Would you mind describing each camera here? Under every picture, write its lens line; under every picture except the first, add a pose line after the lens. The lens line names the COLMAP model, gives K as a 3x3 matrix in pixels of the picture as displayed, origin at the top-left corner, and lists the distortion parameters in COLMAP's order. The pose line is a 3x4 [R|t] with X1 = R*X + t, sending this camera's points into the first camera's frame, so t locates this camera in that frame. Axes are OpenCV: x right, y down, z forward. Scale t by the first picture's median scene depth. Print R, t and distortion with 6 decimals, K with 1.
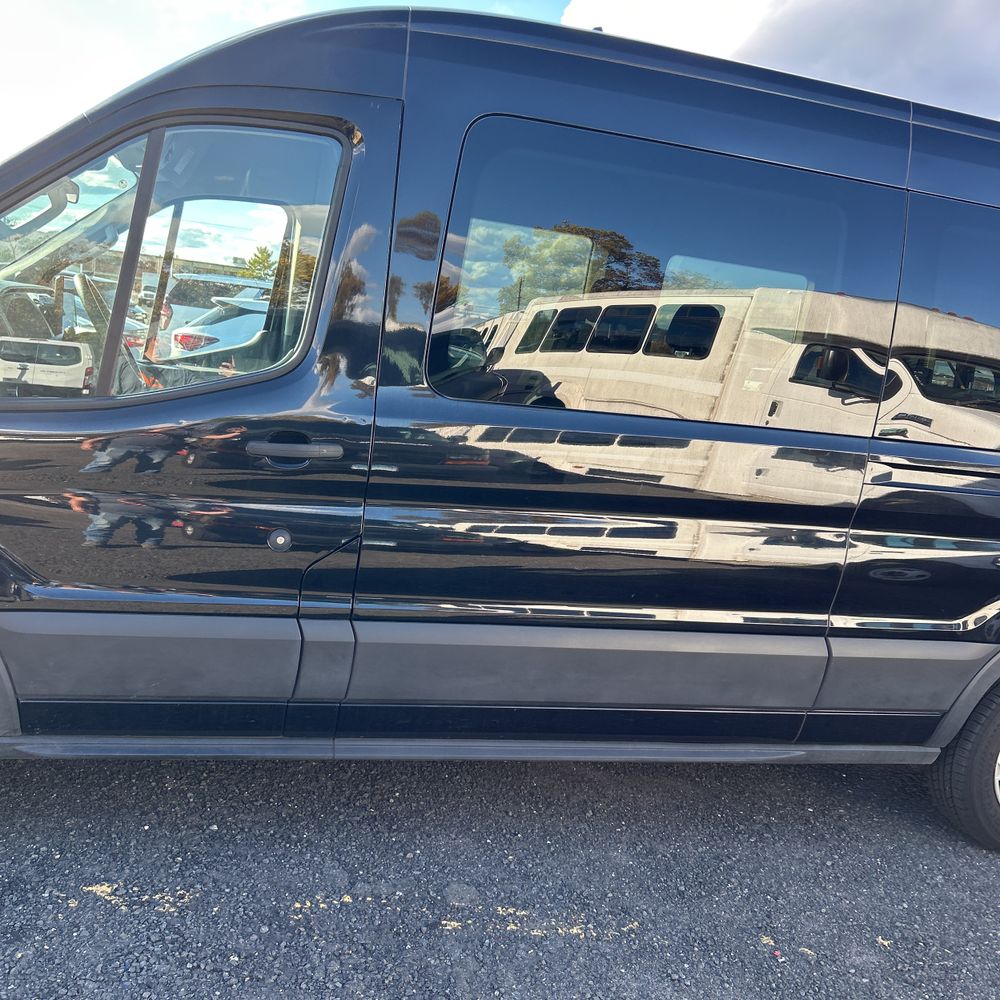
lens RADIAL K [[1027.3, 0, 489.2], [0, 1027.3, 502.8], [0, 0, 1]] dist [0.037345, -0.033651]
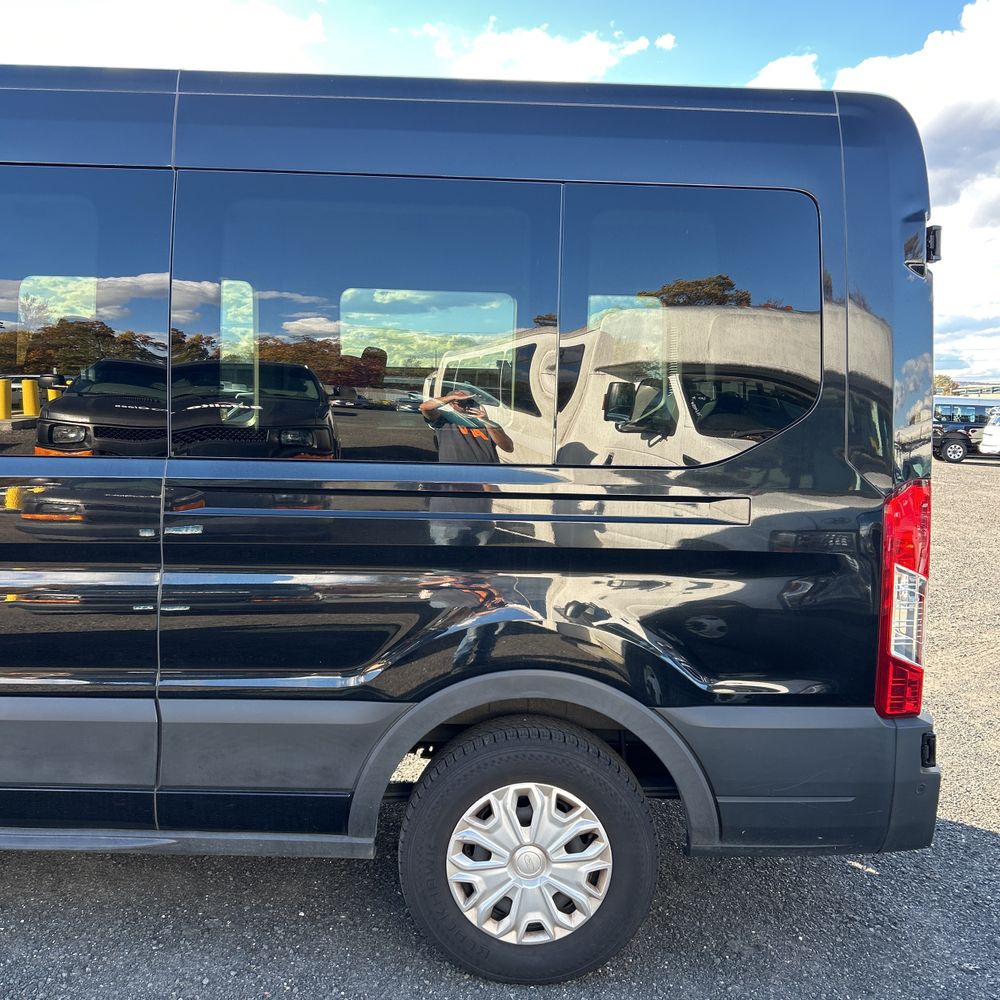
lens RADIAL K [[1027.3, 0, 489.2], [0, 1027.3, 502.8], [0, 0, 1]] dist [0.037345, -0.033651]
pose [[0.962078, -0.063694, -0.265233, 0.728956], [0.040628, 0.994970, -0.091567, 0.053760], [0.269731, 0.077319, 0.959827, 0.231087]]
